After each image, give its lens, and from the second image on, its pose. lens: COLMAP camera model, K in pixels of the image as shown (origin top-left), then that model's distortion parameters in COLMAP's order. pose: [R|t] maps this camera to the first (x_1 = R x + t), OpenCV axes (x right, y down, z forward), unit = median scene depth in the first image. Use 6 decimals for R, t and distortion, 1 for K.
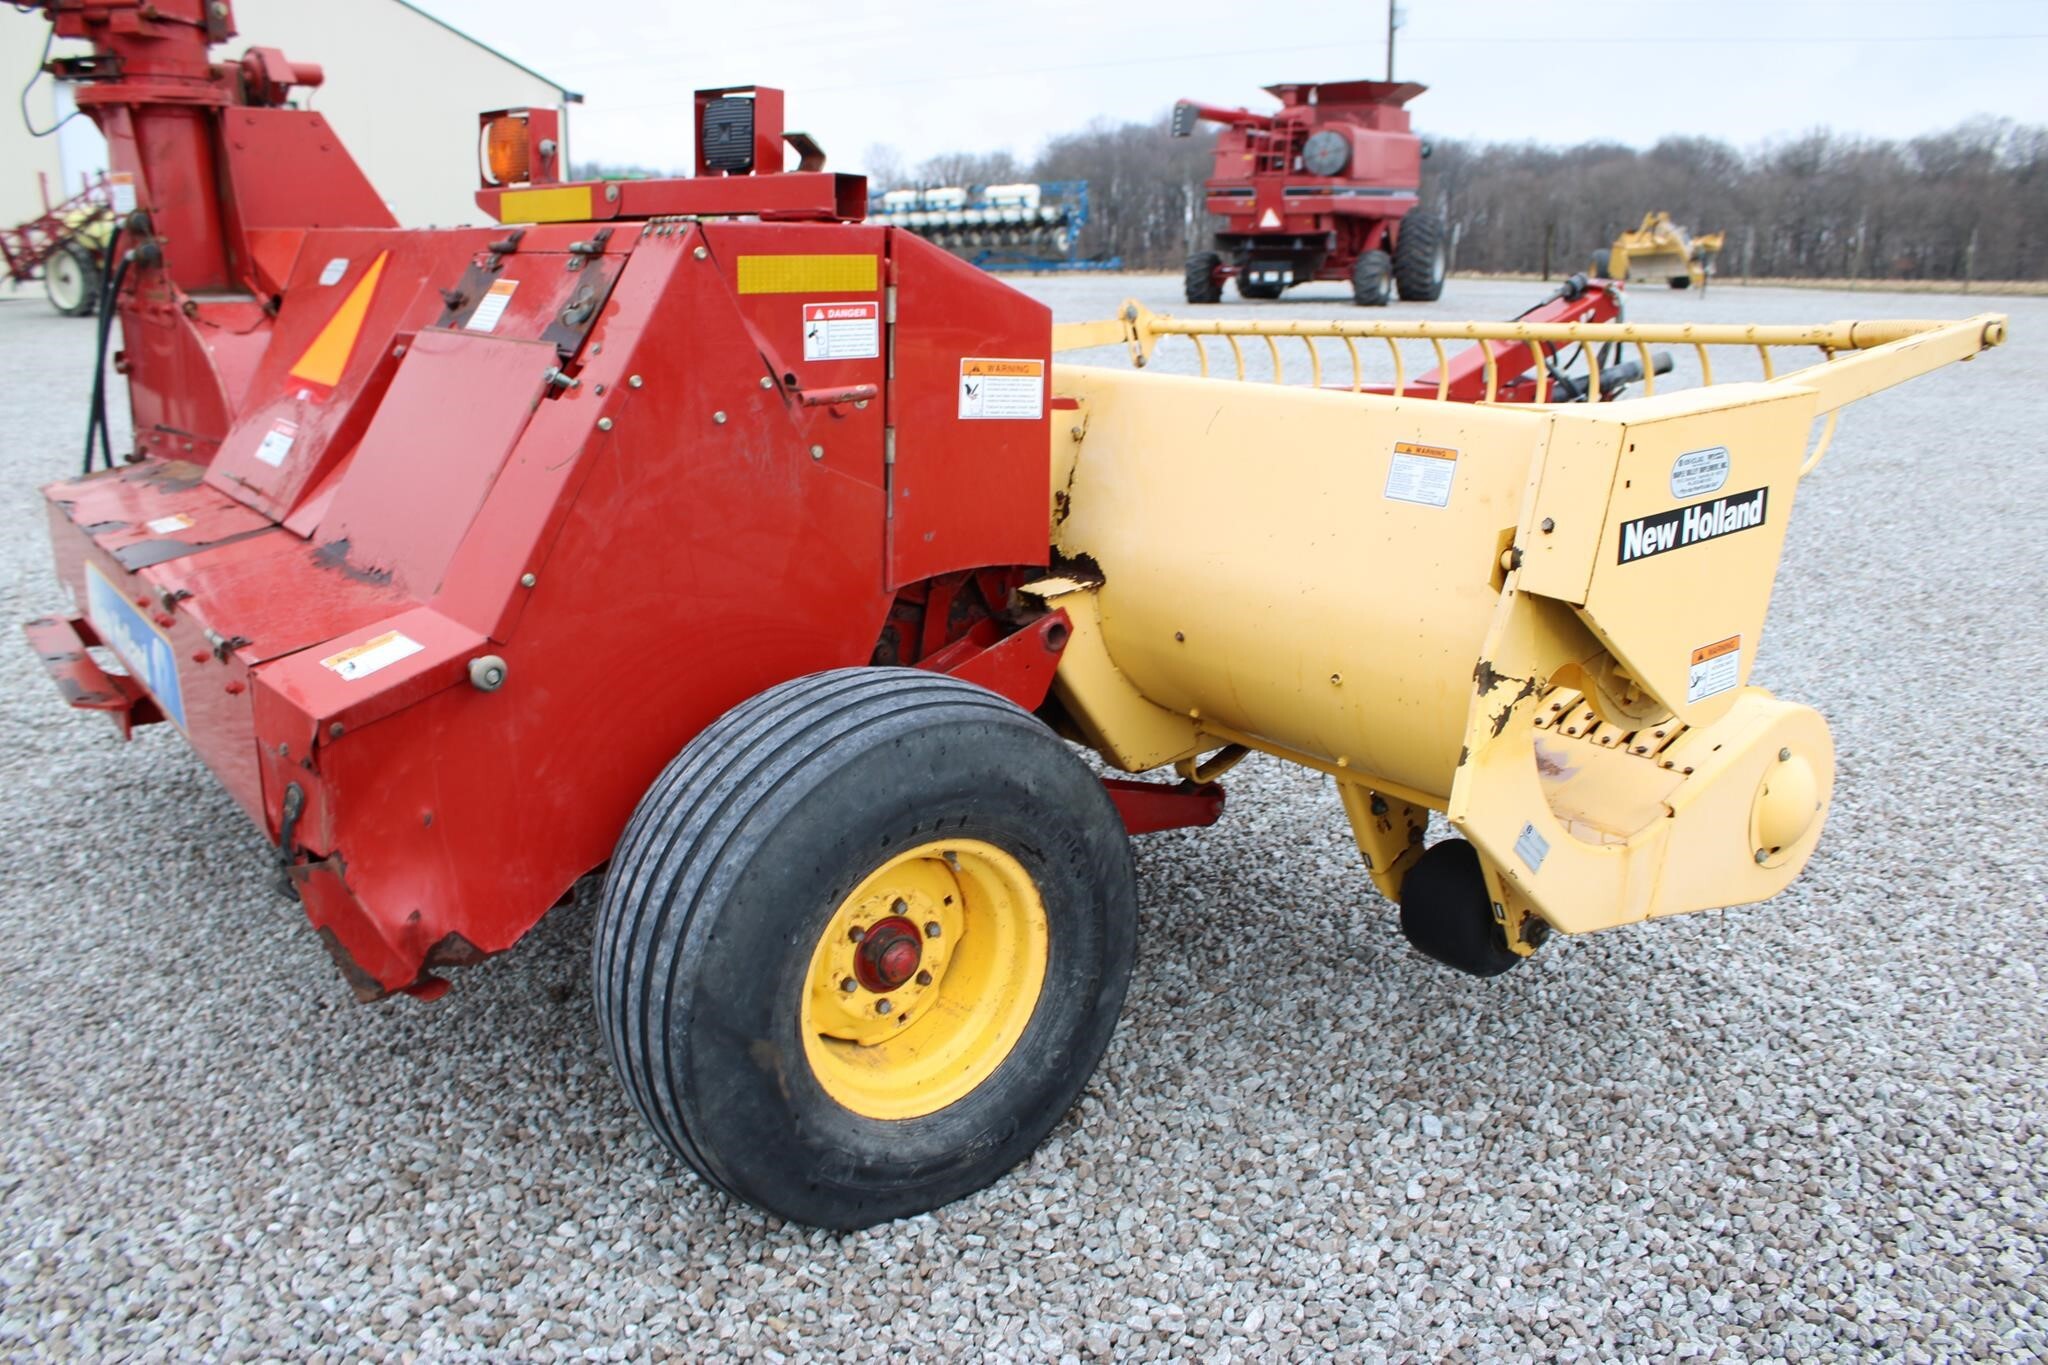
lens RADIAL K [[1696.0, 0, 1026.3], [0, 1696.0, 693.0], [0, 0, 1]] dist [-0.170334, 0.155624]
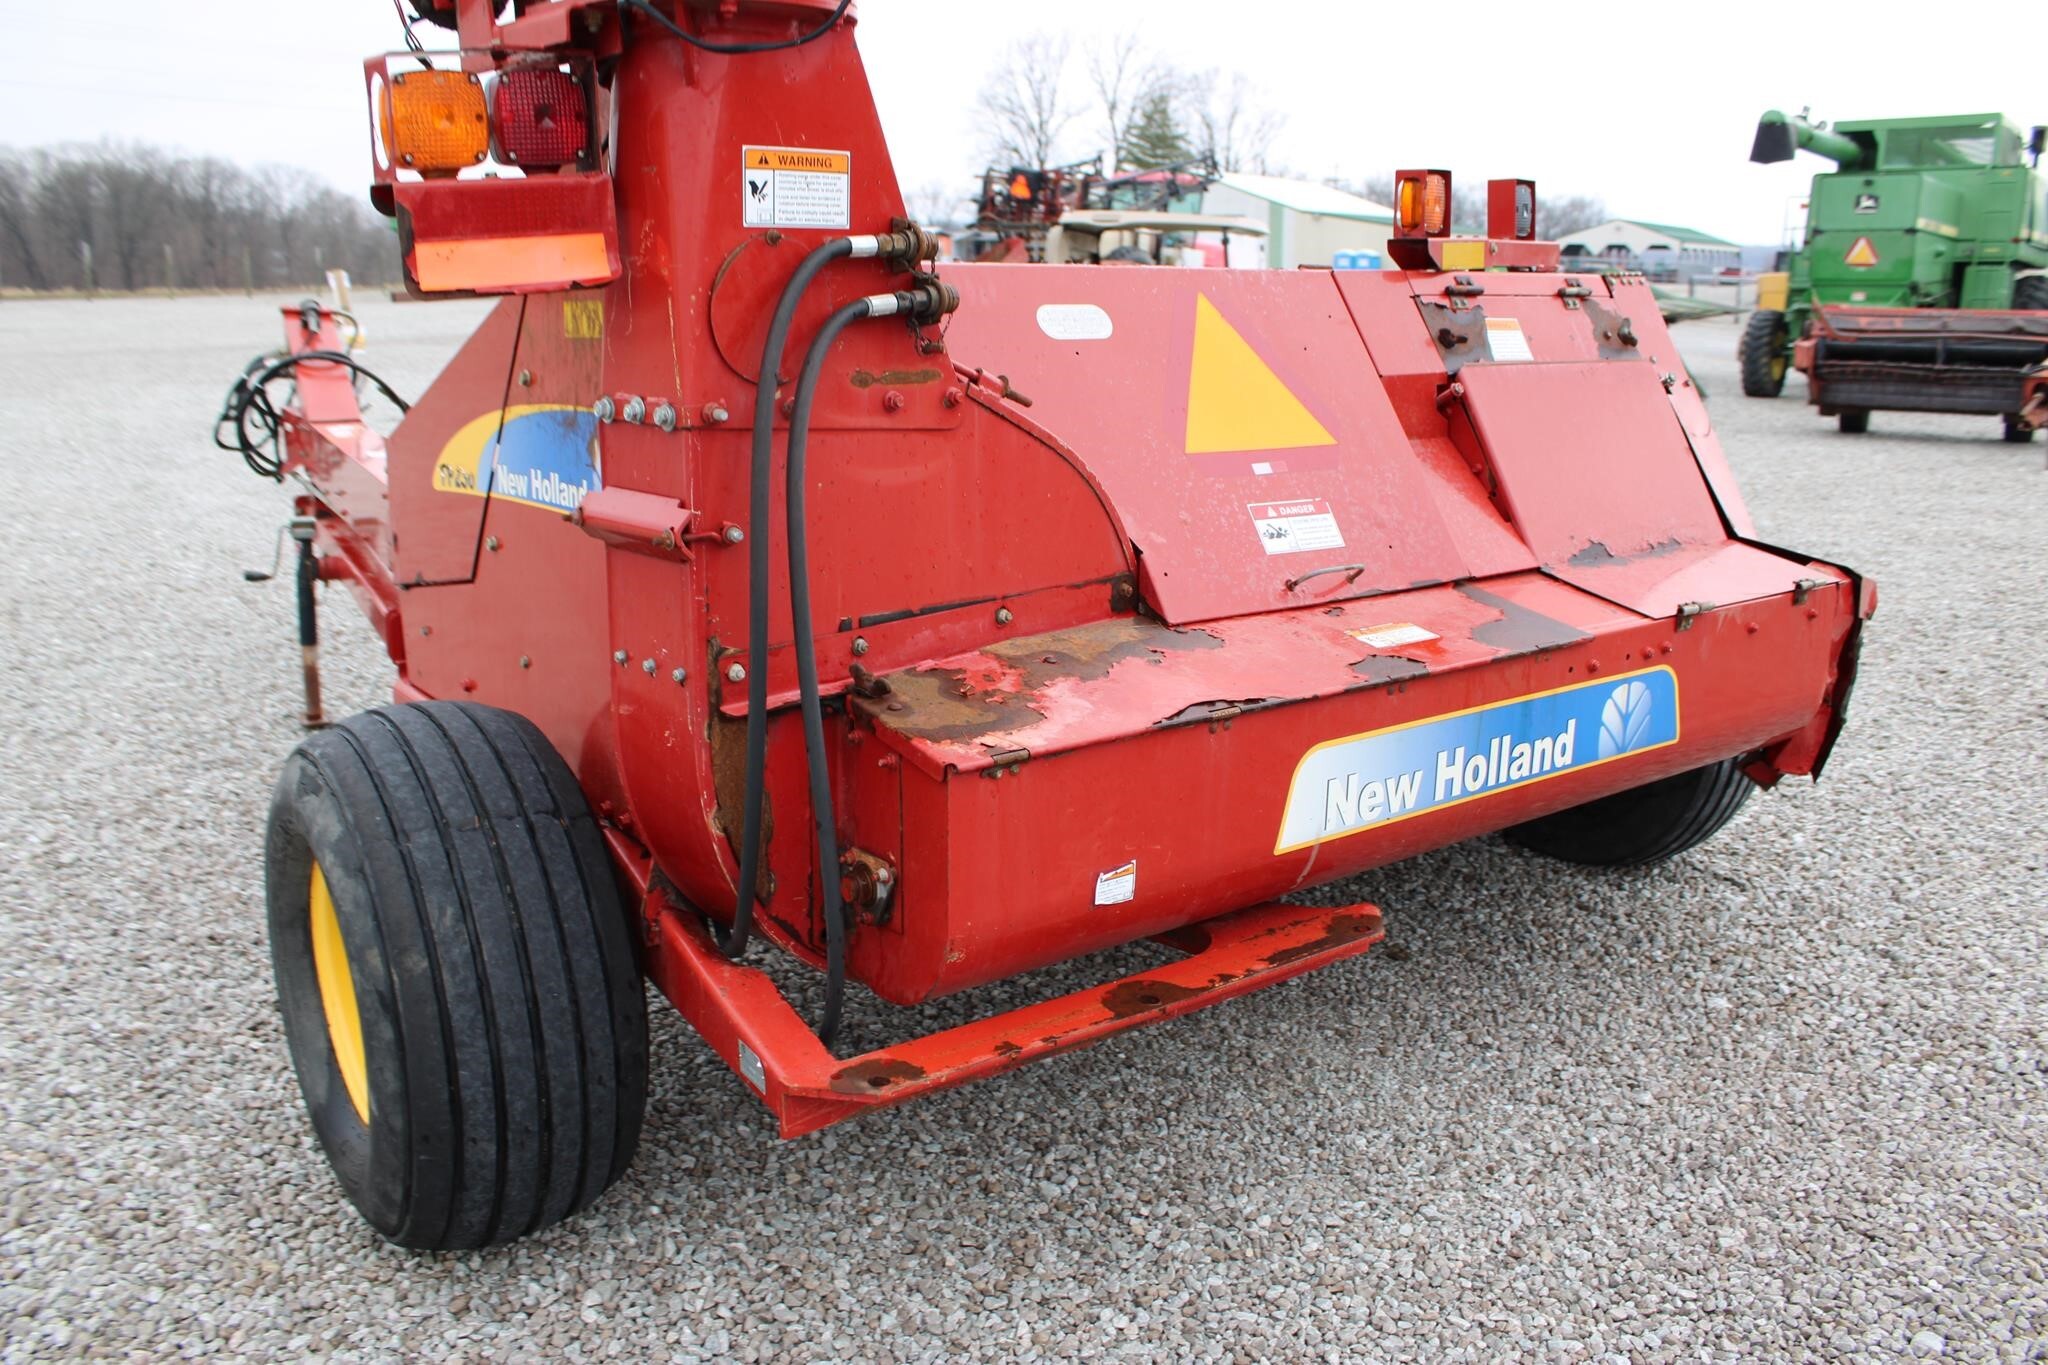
lens RADIAL K [[1707.3, 0, 1020.7], [0, 1707.3, 679.5], [0, 0, 1]] dist [-0.164248, 0.148183]
pose [[0.004742, -0.246501, 0.969131, -1.150035], [0.256582, 0.936996, 0.237072, -0.281089], [-0.966511, 0.247538, 0.067691, 0.972541]]
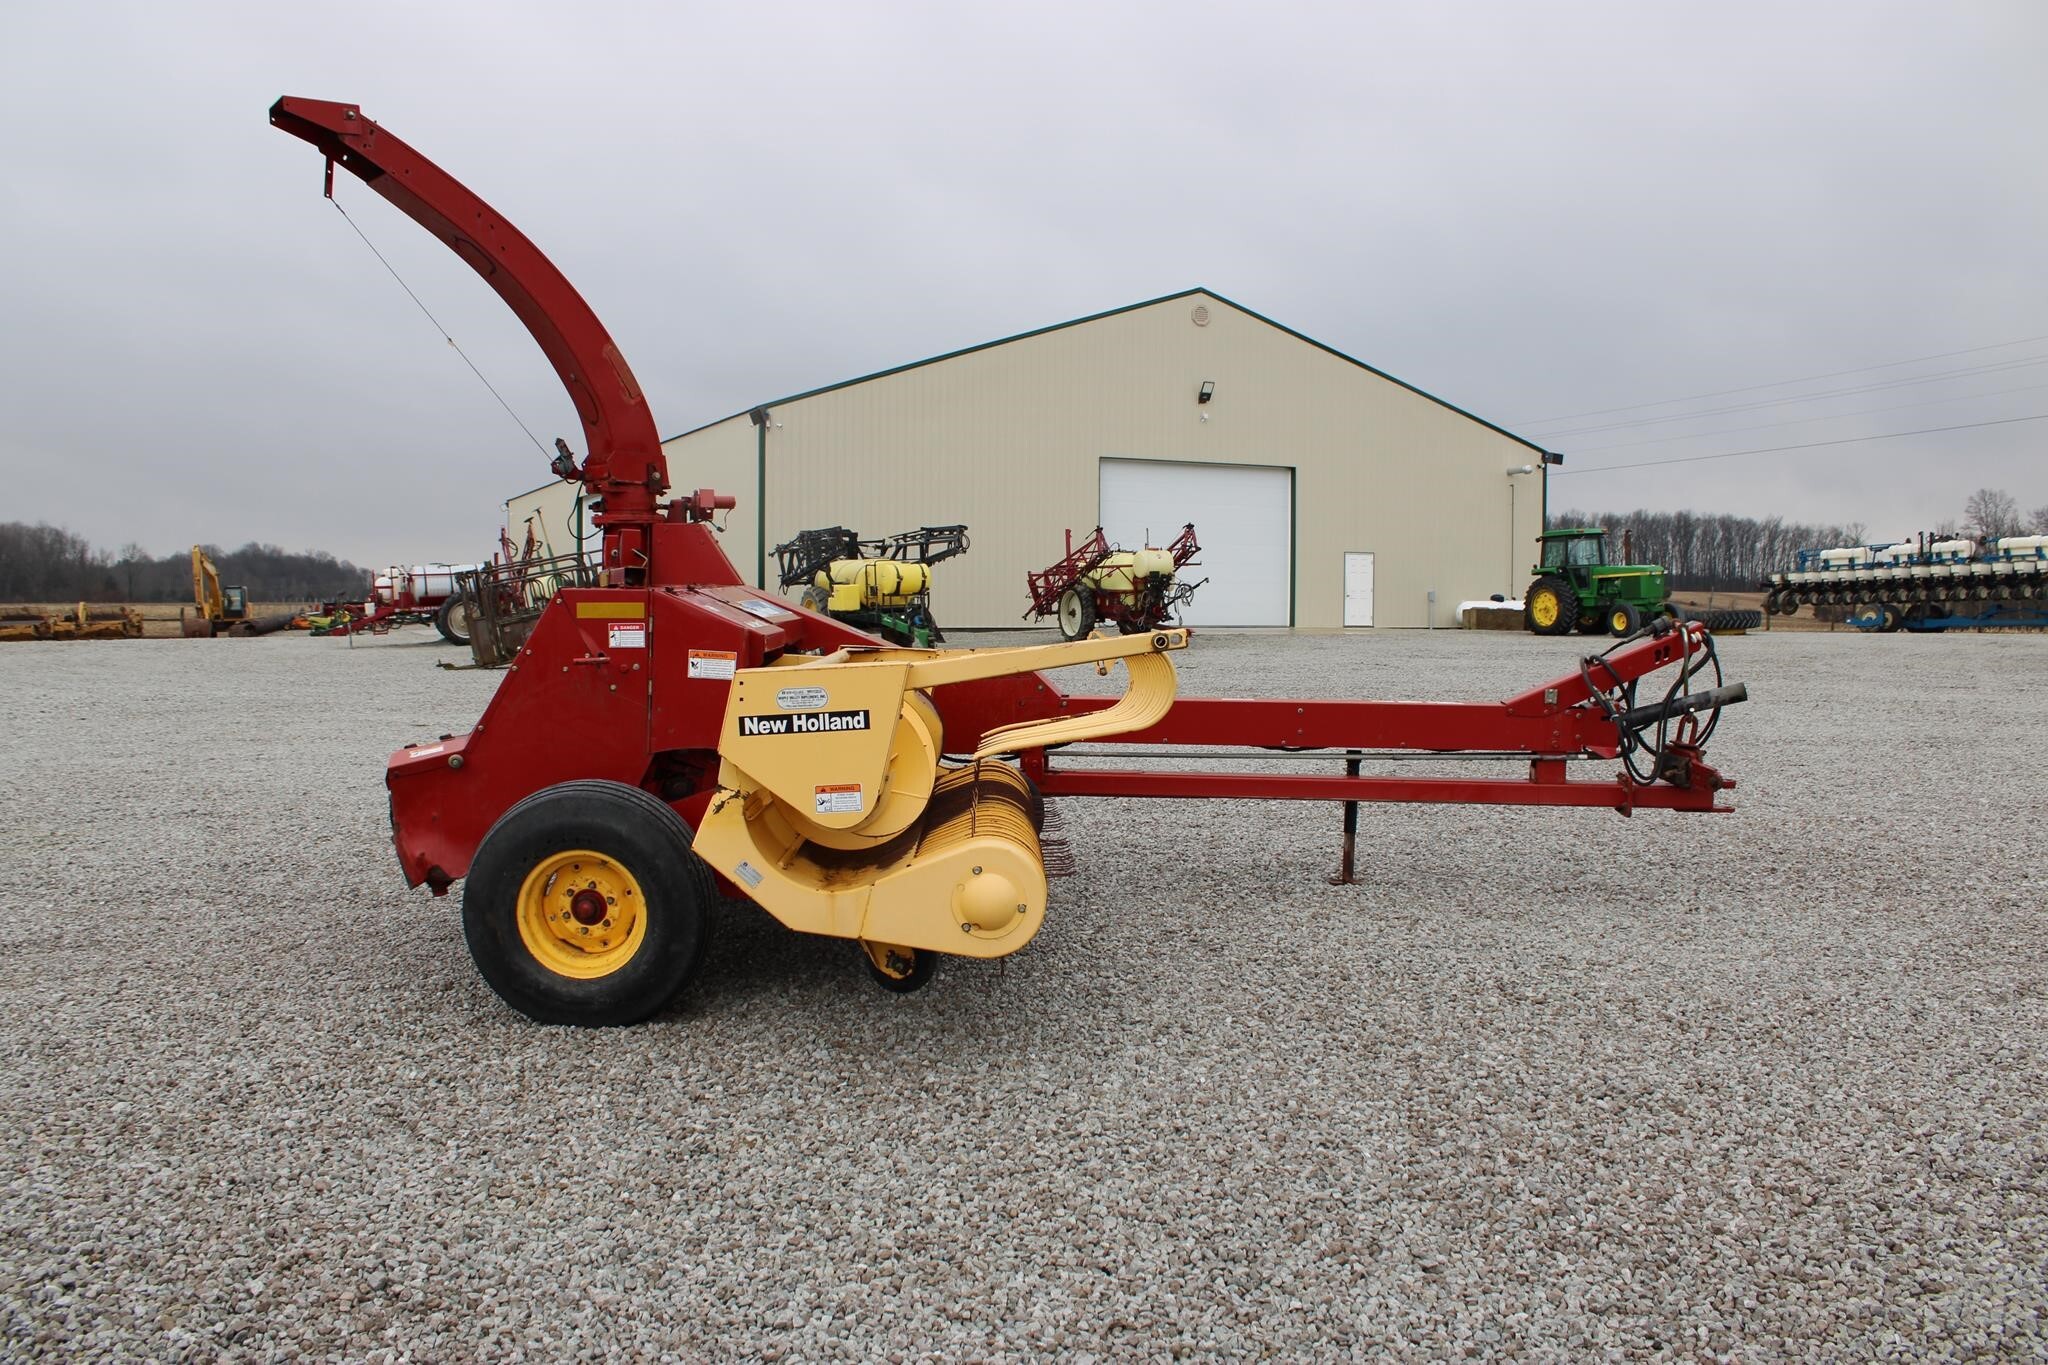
lens RADIAL K [[1707.3, 0, 1020.7], [0, 1707.3, 679.5], [0, 0, 1]] dist [-0.164248, 0.148183]
pose [[0.809816, 0.026918, -0.586067, 1.121213], [-0.149911, 0.975279, -0.162349, 0.091575], [0.567208, 0.219331, 0.793832, -0.343393]]
